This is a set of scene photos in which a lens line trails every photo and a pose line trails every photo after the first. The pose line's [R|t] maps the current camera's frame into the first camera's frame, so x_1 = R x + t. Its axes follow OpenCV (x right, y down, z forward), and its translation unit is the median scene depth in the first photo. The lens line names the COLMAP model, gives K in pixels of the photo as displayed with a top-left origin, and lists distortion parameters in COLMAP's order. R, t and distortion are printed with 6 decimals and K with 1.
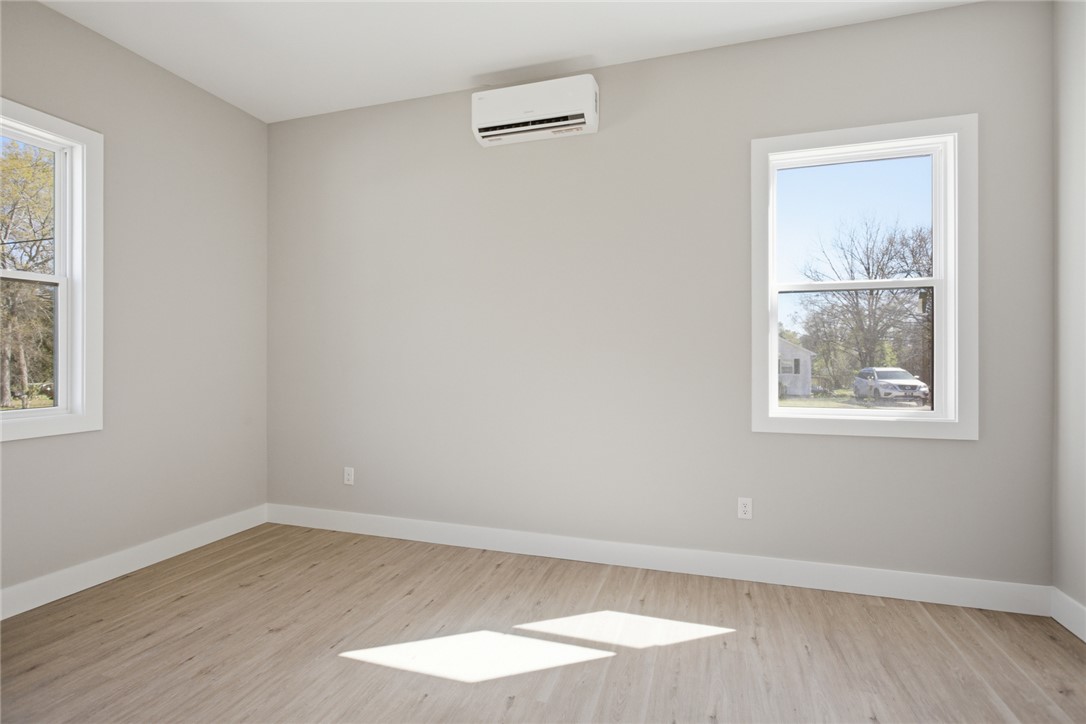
lens RADIAL K [[519.1, 0, 540.9], [0, 519.1, 354.4], [0, 0, 1]] dist [-0.015553, 0.006737]
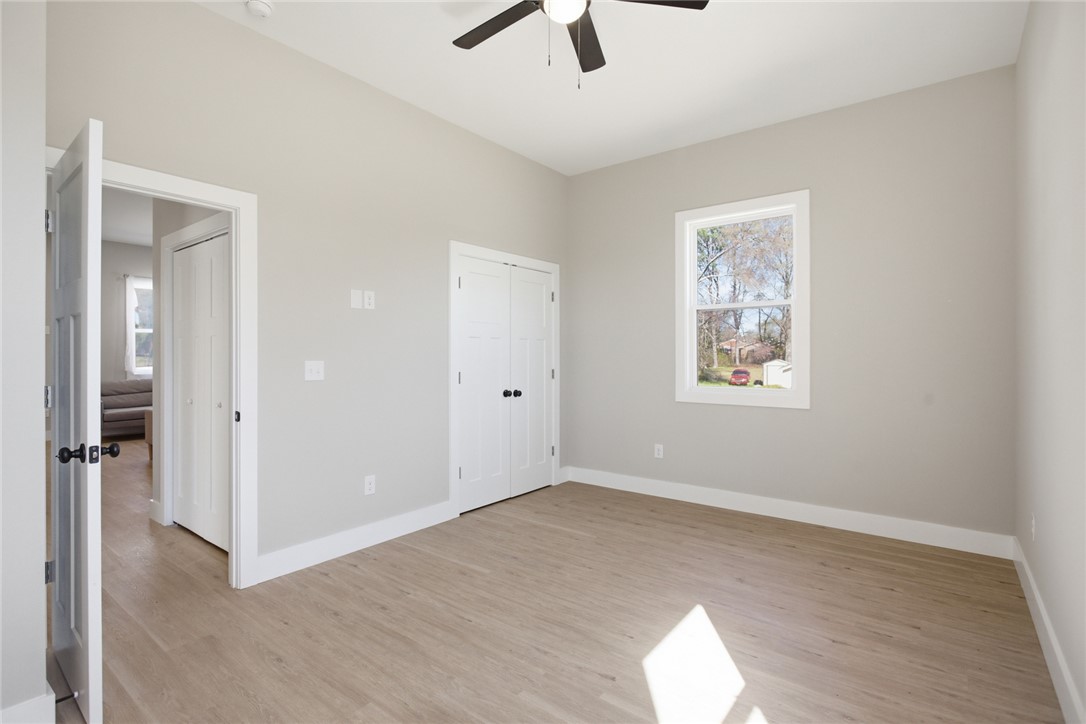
lens RADIAL K [[519.1, 0, 538.4], [0, 519.1, 359.5], [0, 0, 1]] dist [-0.015553, 0.006737]
pose [[-0.351159, 0.005594, -0.936299, 0.641439], [0.007699, 0.999966, 0.003087, 0.009474], [0.936284, -0.006125, -0.351190, 0.810808]]
